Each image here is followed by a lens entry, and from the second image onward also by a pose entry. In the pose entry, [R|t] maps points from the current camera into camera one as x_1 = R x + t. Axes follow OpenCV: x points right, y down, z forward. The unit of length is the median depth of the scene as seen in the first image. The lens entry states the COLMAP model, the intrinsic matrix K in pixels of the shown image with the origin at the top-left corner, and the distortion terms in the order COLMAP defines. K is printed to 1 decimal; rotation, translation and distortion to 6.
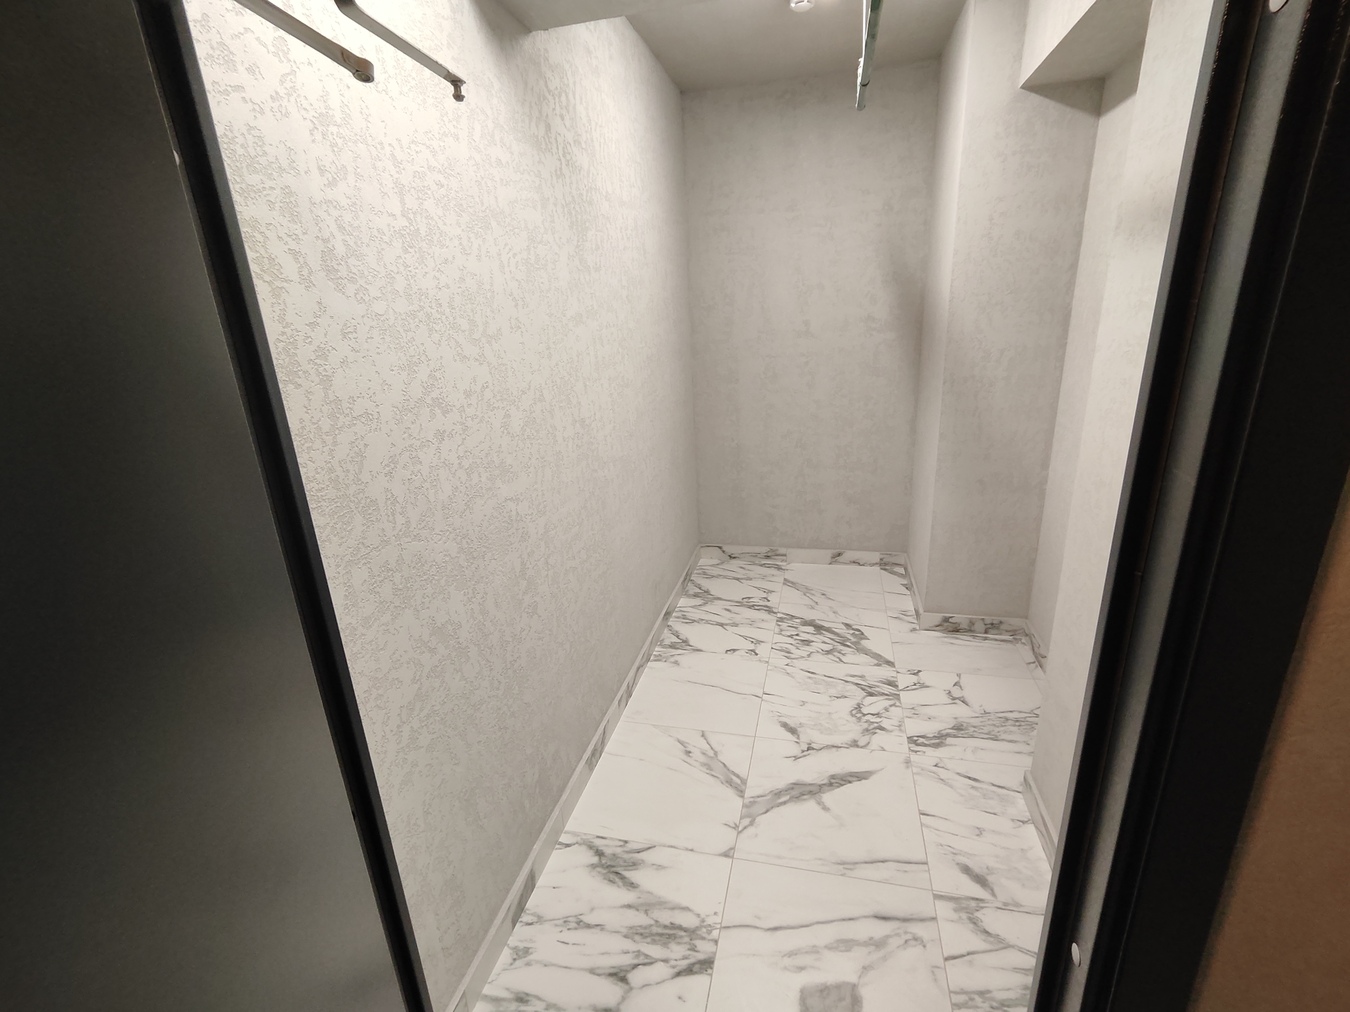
lens RADIAL K [[616.0, 0, 678.4], [0, 616.0, 504.7], [0, 0, 1]] dist [-0.007814, 0.004799]
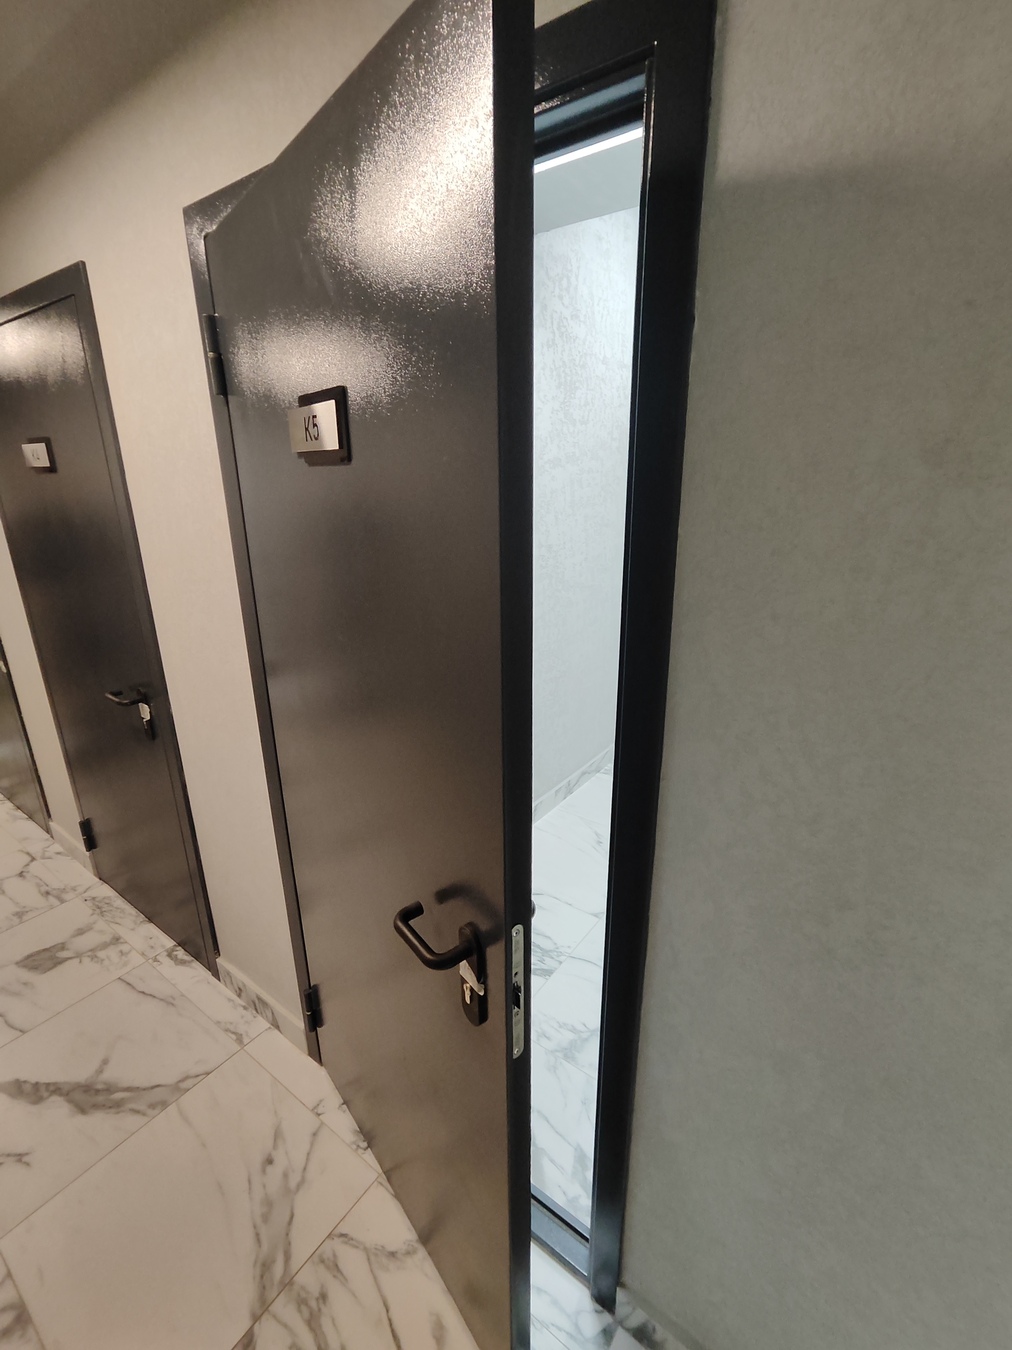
lens RADIAL K [[616.0, 0, 505.0], [0, 616.0, 679.7], [0, 0, 1]] dist [-0.007814, 0.004799]
pose [[0.916520, 0.157731, -0.367576, 0.186657], [-0.151496, 0.987389, 0.045957, 0.059621], [0.370189, 0.013566, 0.928857, -0.119976]]
